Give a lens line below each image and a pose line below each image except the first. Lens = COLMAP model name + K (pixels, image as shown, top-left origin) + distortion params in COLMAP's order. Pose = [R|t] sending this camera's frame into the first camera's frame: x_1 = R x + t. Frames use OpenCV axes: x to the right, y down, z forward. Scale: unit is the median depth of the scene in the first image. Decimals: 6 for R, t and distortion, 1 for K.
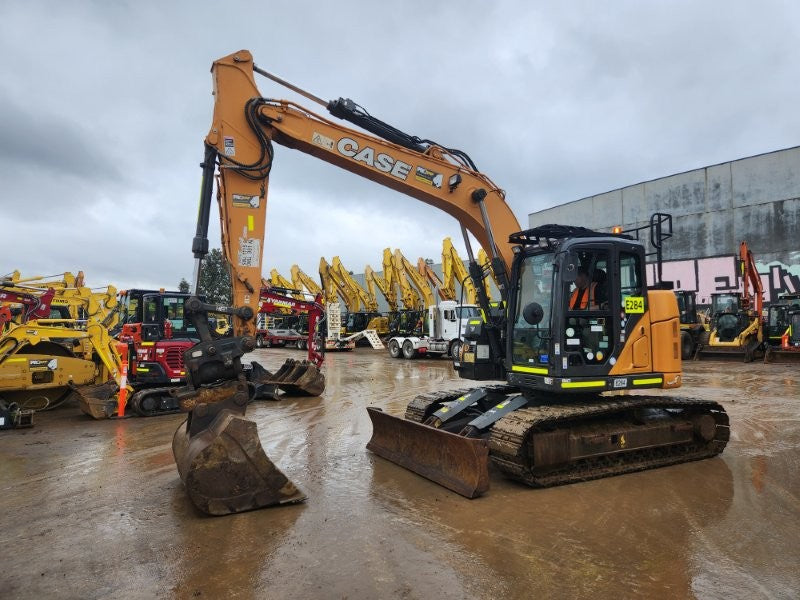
lens RADIAL K [[528.1, 0, 408.5], [0, 528.1, 295.6], [0, 0, 1]] dist [0.086920, -0.069673]
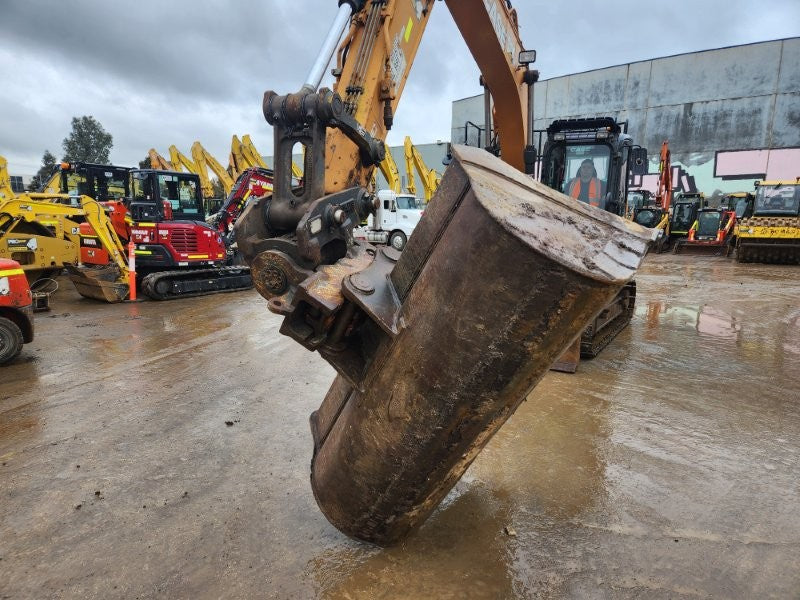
lens RADIAL K [[525.2, 0, 401.5], [0, 525.2, 308.7], [0, 0, 1]] dist [0.081628, -0.063897]
pose [[0.982259, -0.006344, 0.187420, -0.080592], [-0.036635, 0.973678, 0.224964, 0.002534], [-0.183914, -0.227839, 0.956172, -0.000226]]
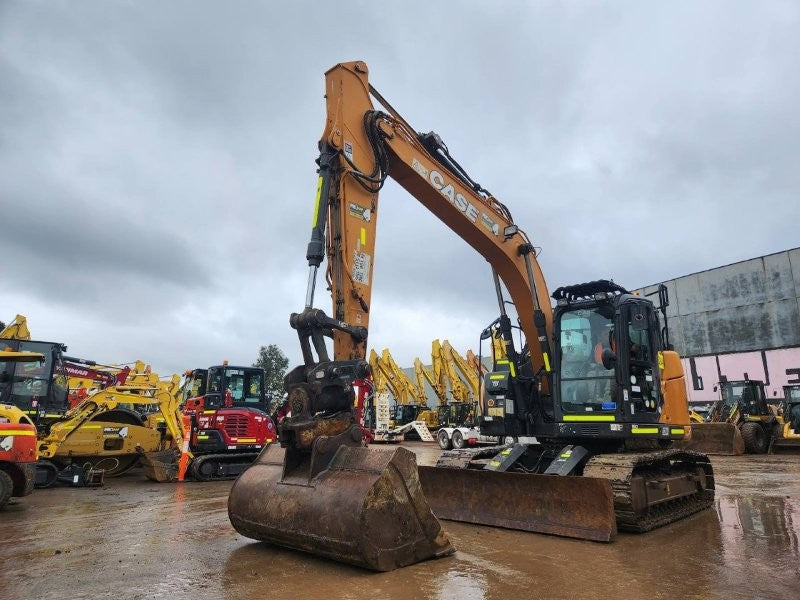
lens RADIAL K [[528.5, 0, 405.9], [0, 528.5, 300.5], [0, 0, 1]] dist [0.084825, -0.067737]
pose [[0.995131, -0.011309, -0.097914, 0.003309], [-0.006000, 0.984602, -0.174706, 0.019543], [0.098382, 0.174443, 0.979740, -0.014965]]
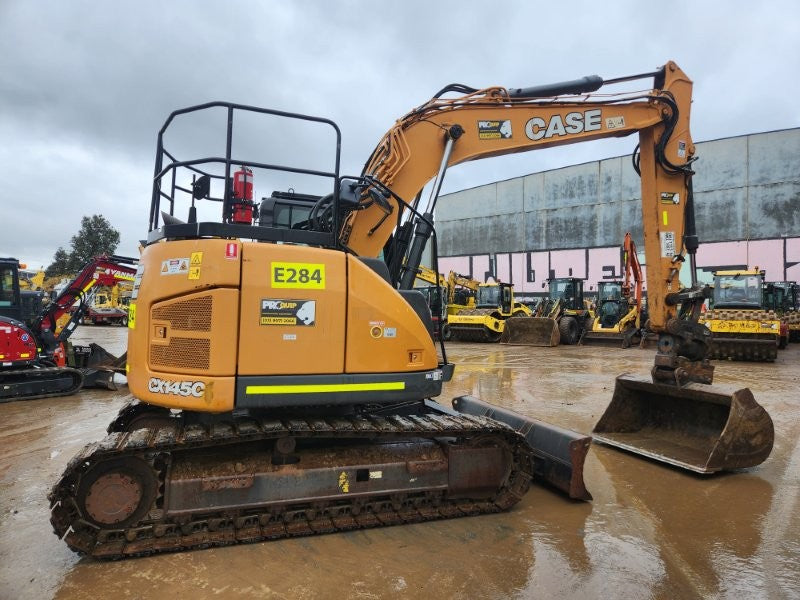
lens RADIAL K [[530.4, 0, 408.0], [0, 530.4, 296.4], [0, 0, 1]] dist [0.082794, -0.064912]
pose [[0.986134, 0.026600, 0.163804, 0.028073], [-0.032567, 0.998896, 0.033854, 0.001663], [-0.162722, -0.038719, 0.985912, 0.033488]]
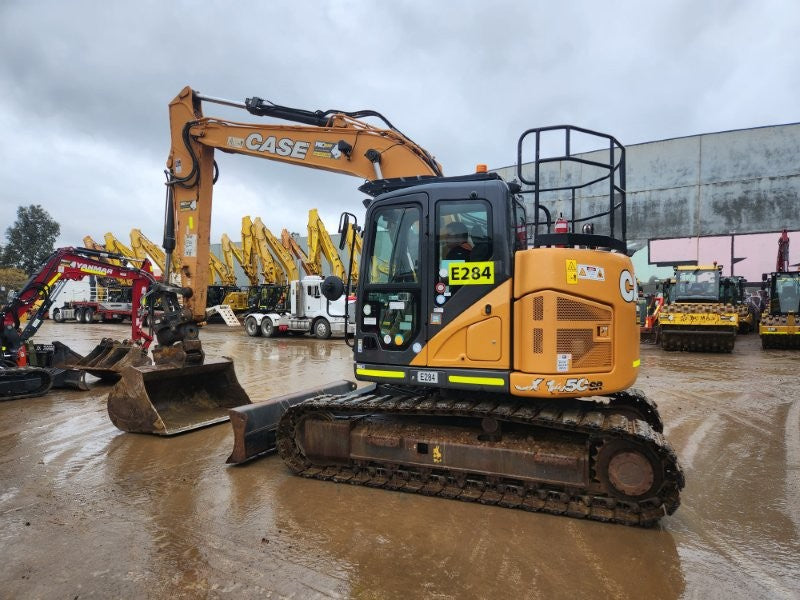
lens RADIAL K [[529.2, 0, 408.9], [0, 529.2, 311.0], [0, 0, 1]] dist [0.081559, -0.063084]
pose [[0.968902, 0.015729, 0.246945, 0.009109], [-0.033366, 0.997168, 0.067398, 0.002850], [-0.245185, -0.073541, 0.966683, 0.042190]]
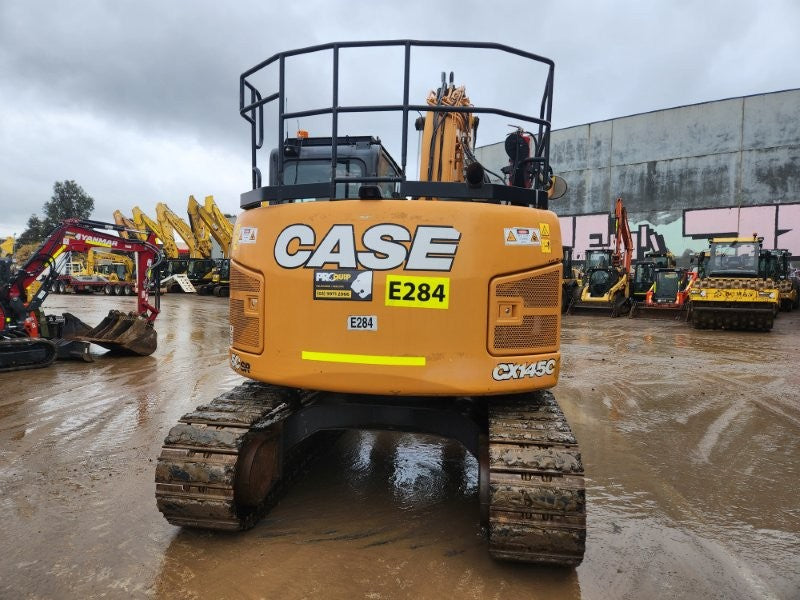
lens RADIAL K [[532.3, 0, 393.0], [0, 532.3, 300.6], [0, 0, 1]] dist [0.083802, -0.069337]
pose [[0.984556, 0.015991, 0.174341, 0.024225], [-0.033685, 0.994516, 0.099008, 0.003343], [-0.171801, -0.103352, 0.979695, 0.051444]]
